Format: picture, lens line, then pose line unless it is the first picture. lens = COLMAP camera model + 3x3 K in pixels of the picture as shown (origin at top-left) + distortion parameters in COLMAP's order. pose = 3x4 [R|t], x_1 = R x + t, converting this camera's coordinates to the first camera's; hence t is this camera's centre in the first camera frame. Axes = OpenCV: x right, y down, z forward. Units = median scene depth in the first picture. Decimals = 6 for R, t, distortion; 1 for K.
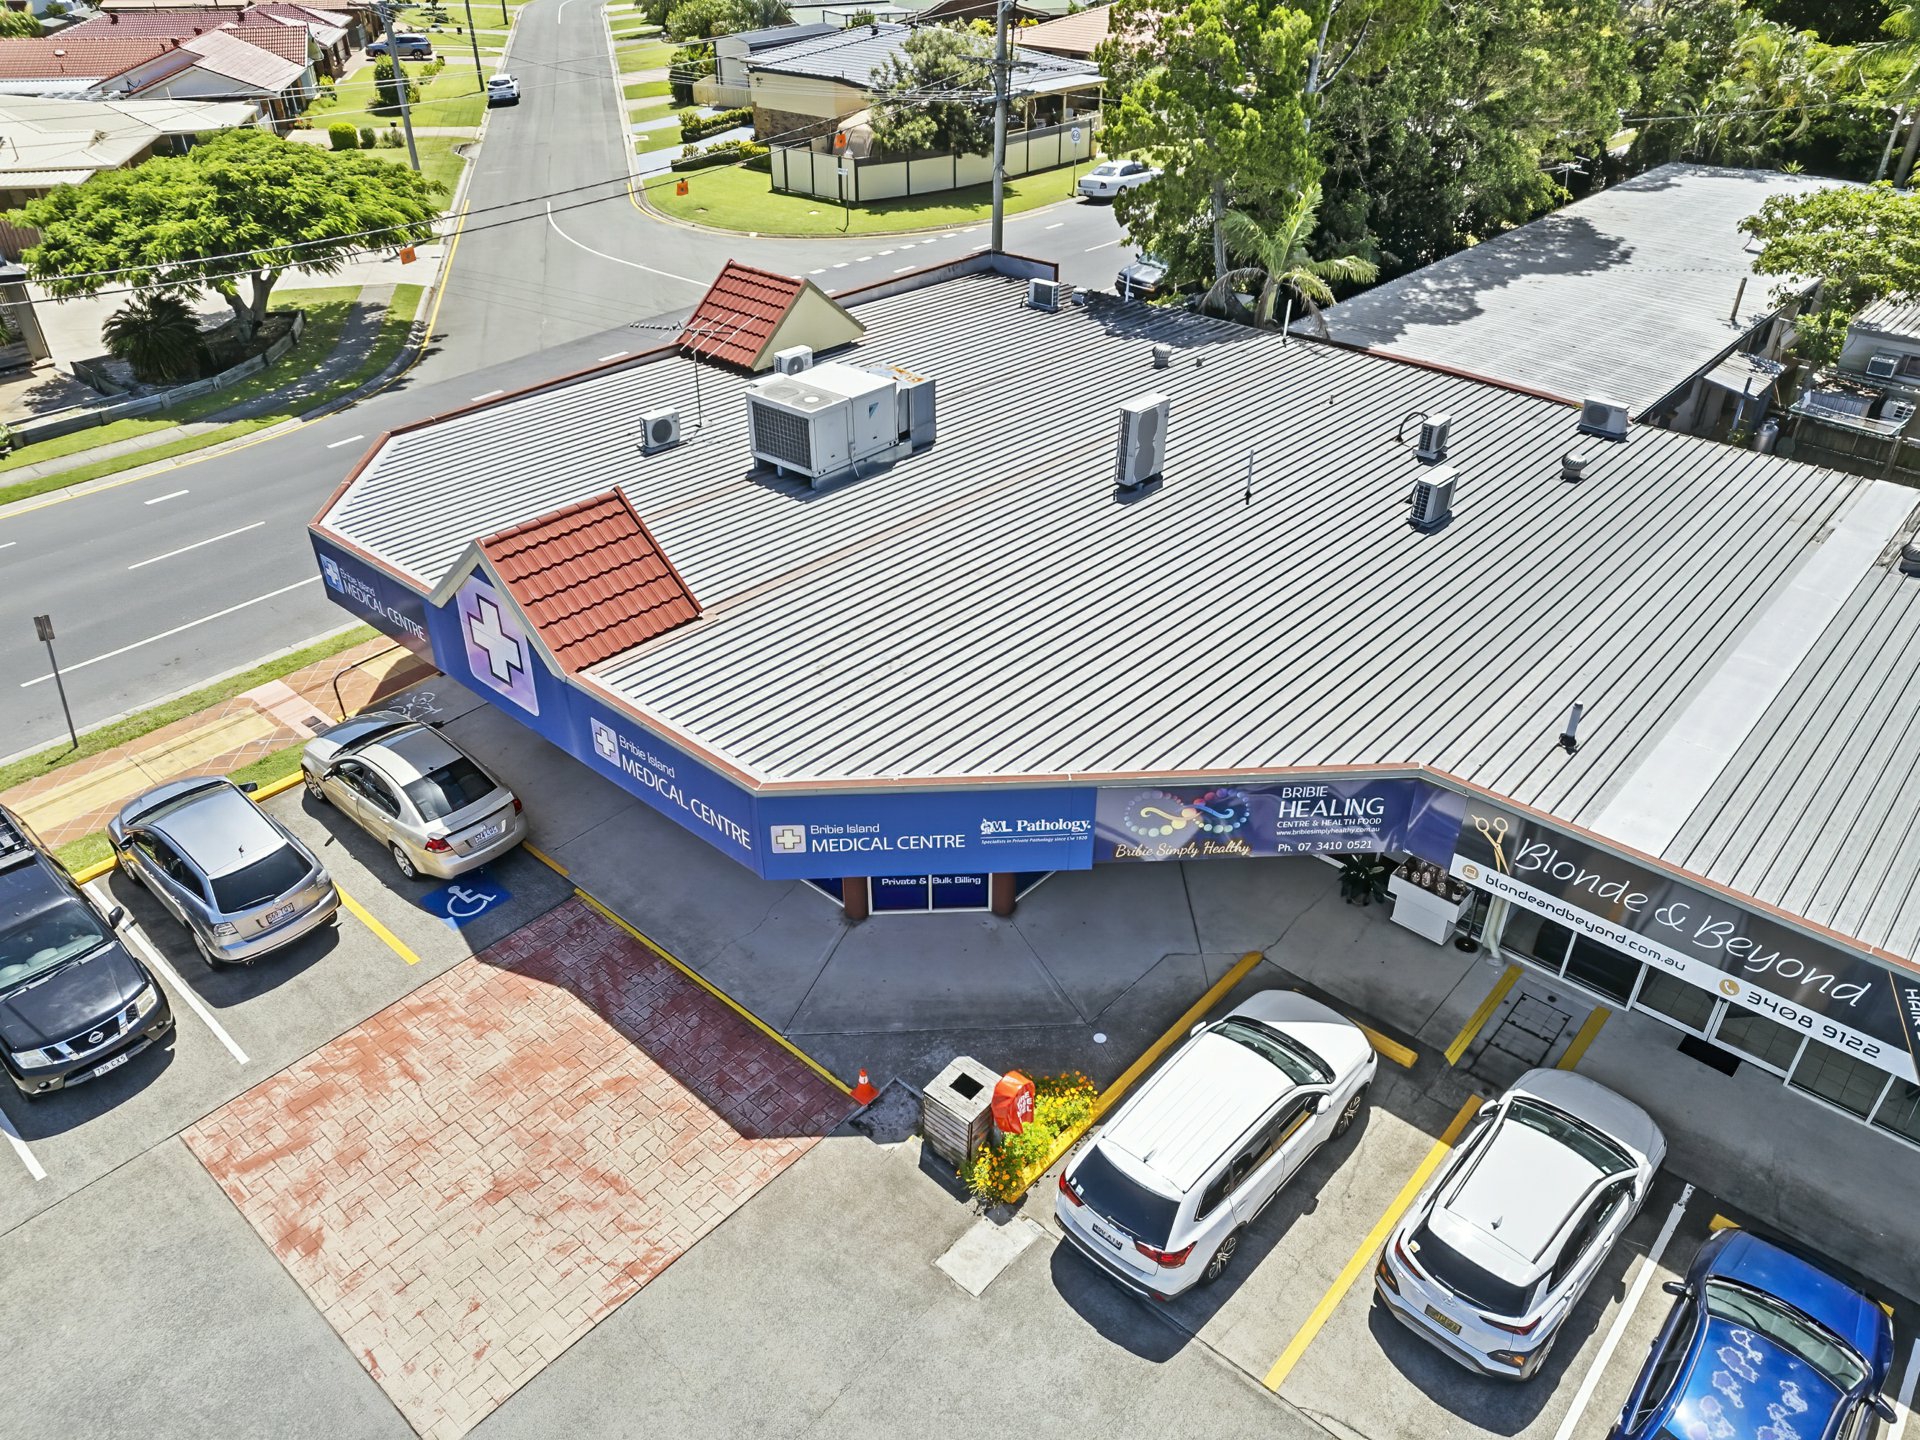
lens RADIAL K [[1379.4, 0, 965.0], [0, 1379.4, 715.8], [0, 0, 1]] dist [-0.072073, 0.064358]
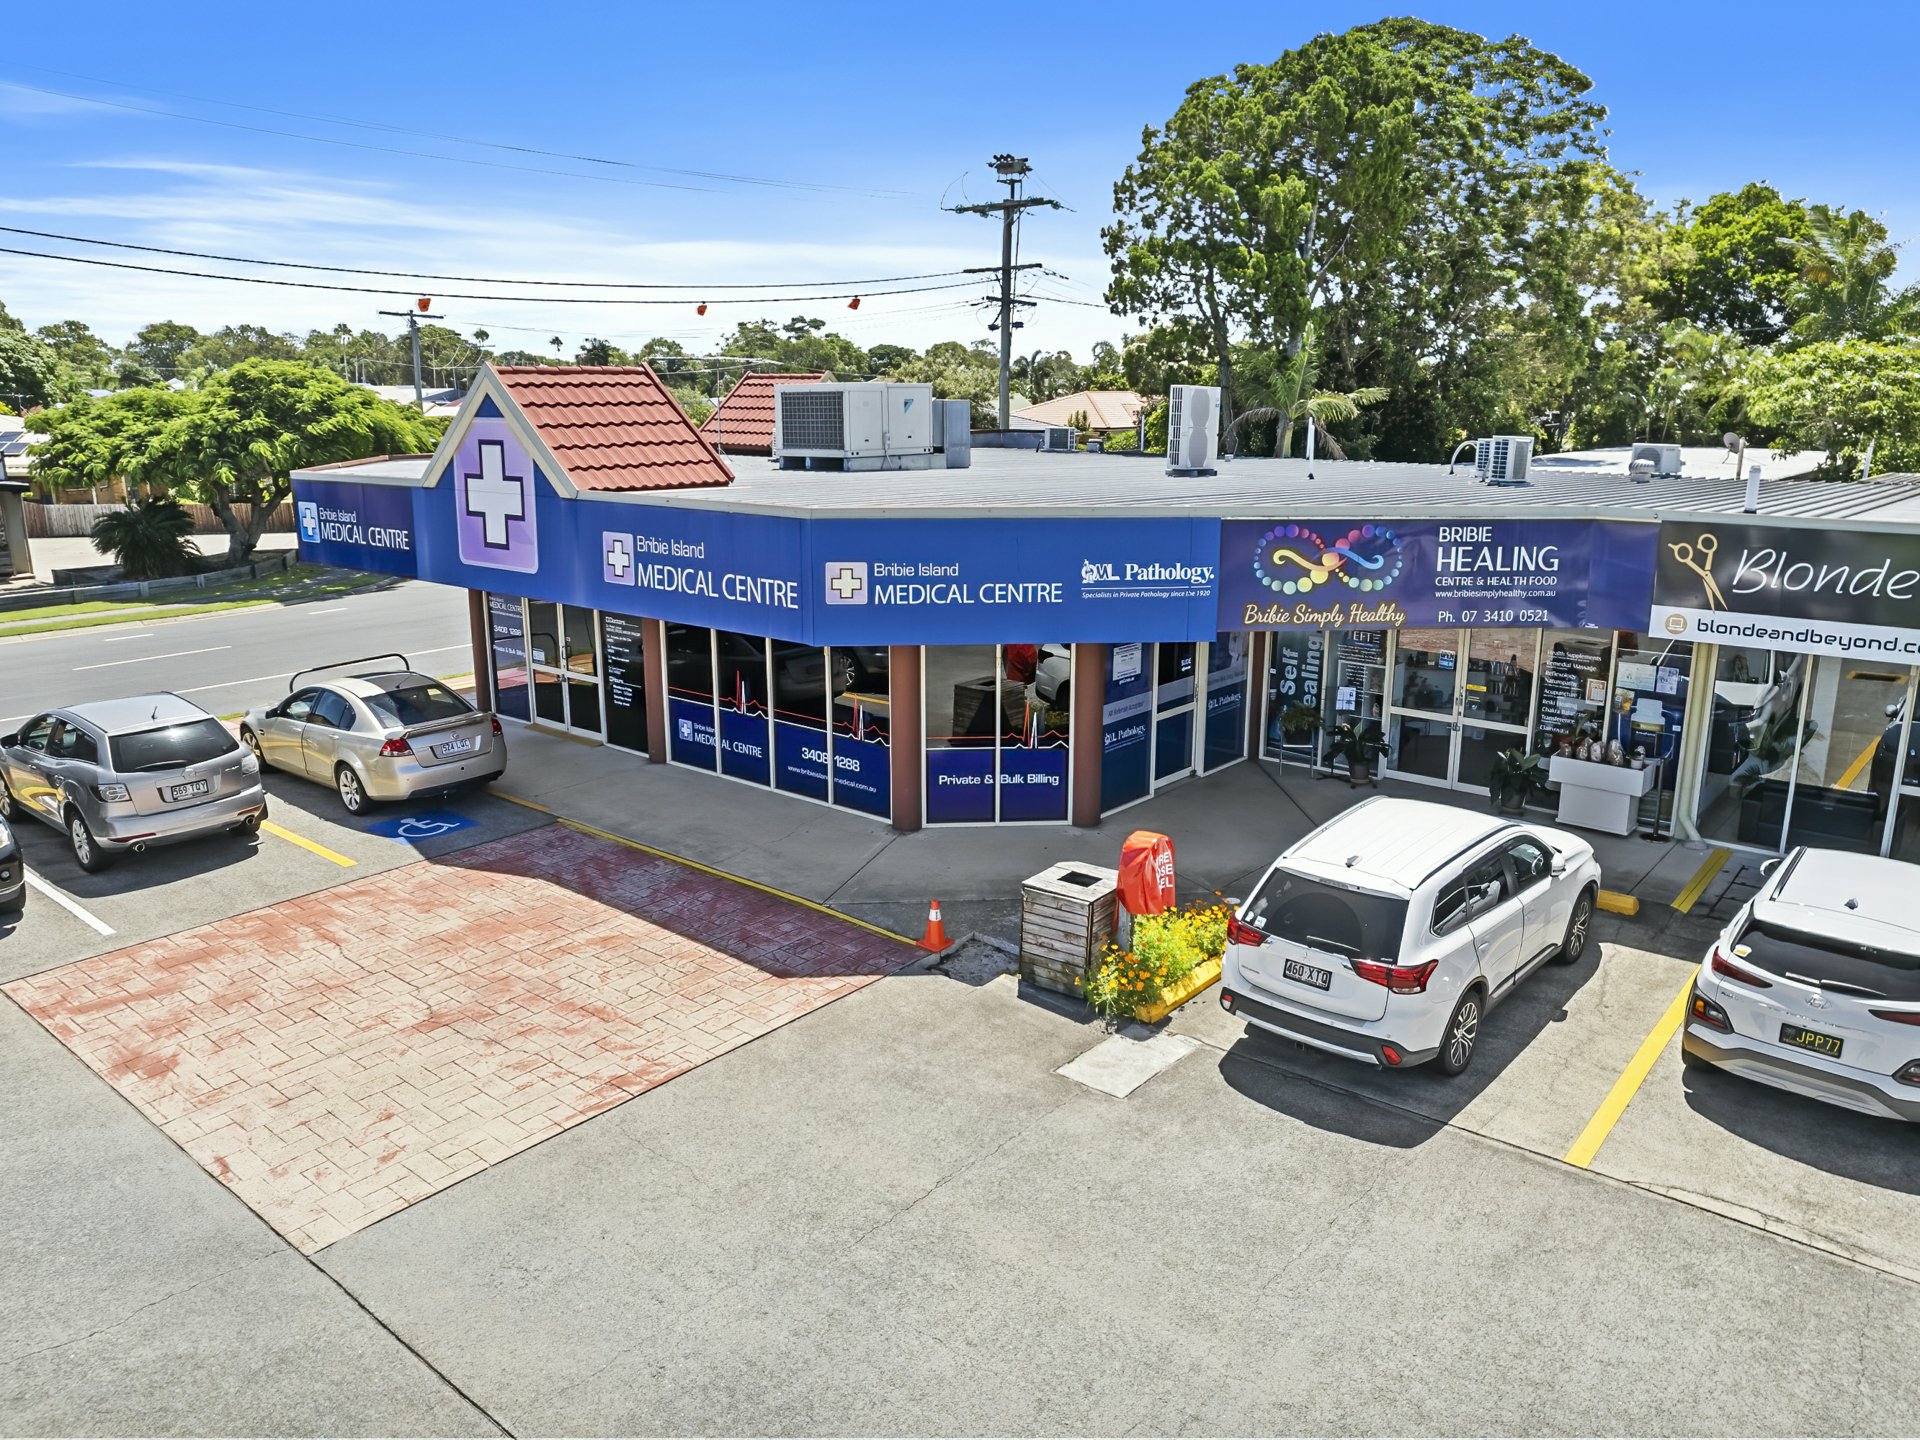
lens RADIAL K [[1379.4, 0, 965.0], [0, 1379.4, 715.8], [0, 0, 1]] dist [-0.072073, 0.064358]
pose [[0.999609, -0.007900, 0.026839, -0.080076], [0.016377, 0.943012, -0.332355, 0.429704], [-0.022684, 0.332665, 0.942772, 0.257279]]
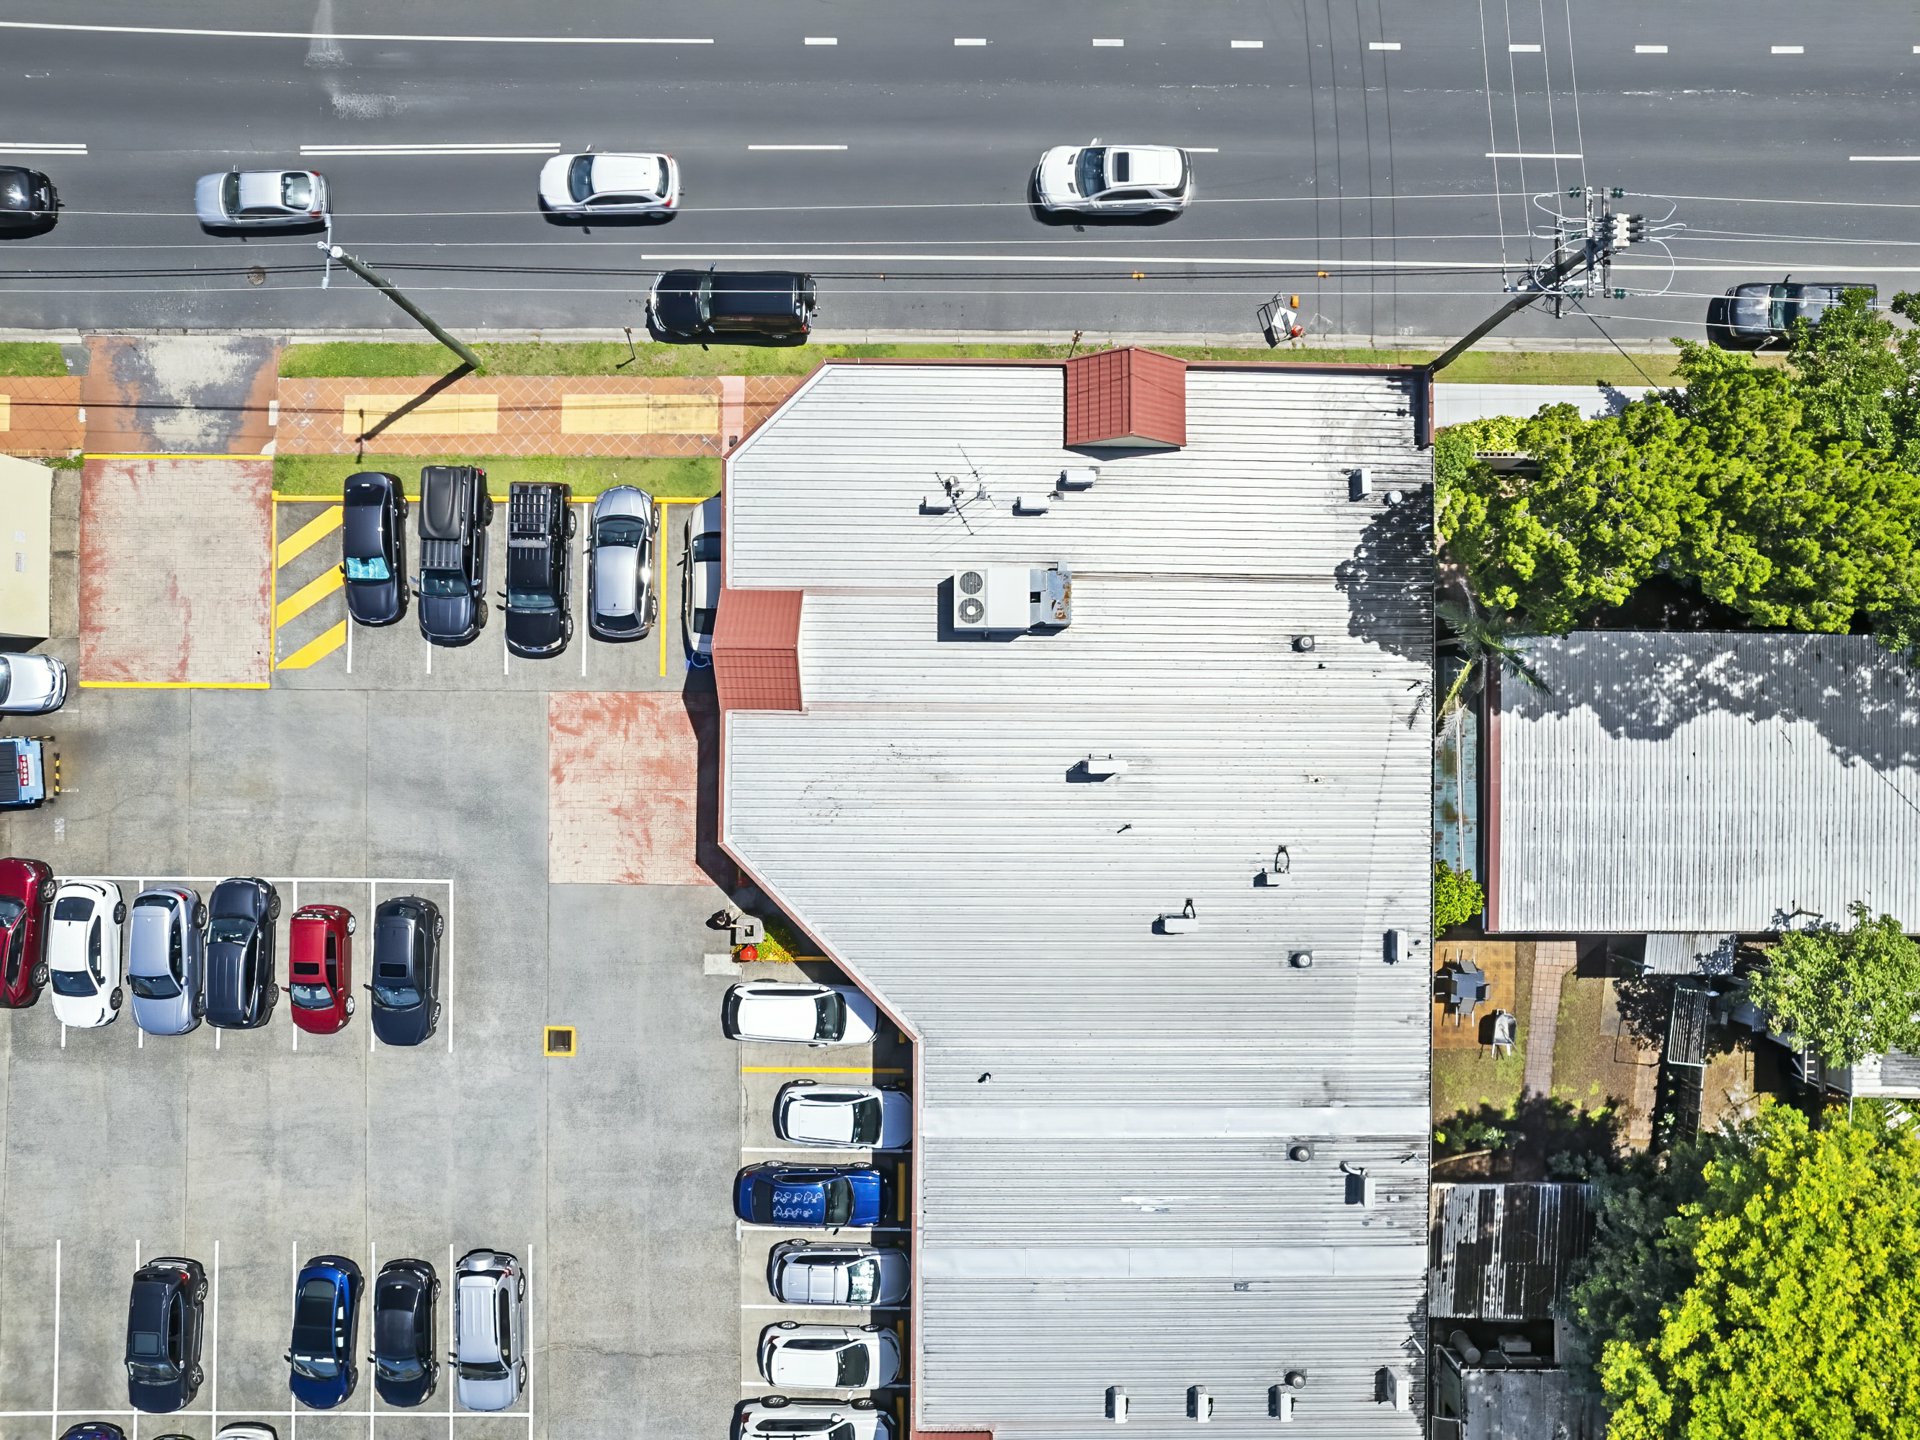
lens RADIAL K [[1379.4, 0, 965.0], [0, 1379.4, 715.8], [0, 0, 1]] dist [-0.072073, 0.064358]
pose [[0.659217, 0.751924, -0.006589, -0.018658], [-0.409647, 0.366461, 0.835401, -2.176582], [0.630573, -0.548012, 0.549601, 0.056060]]
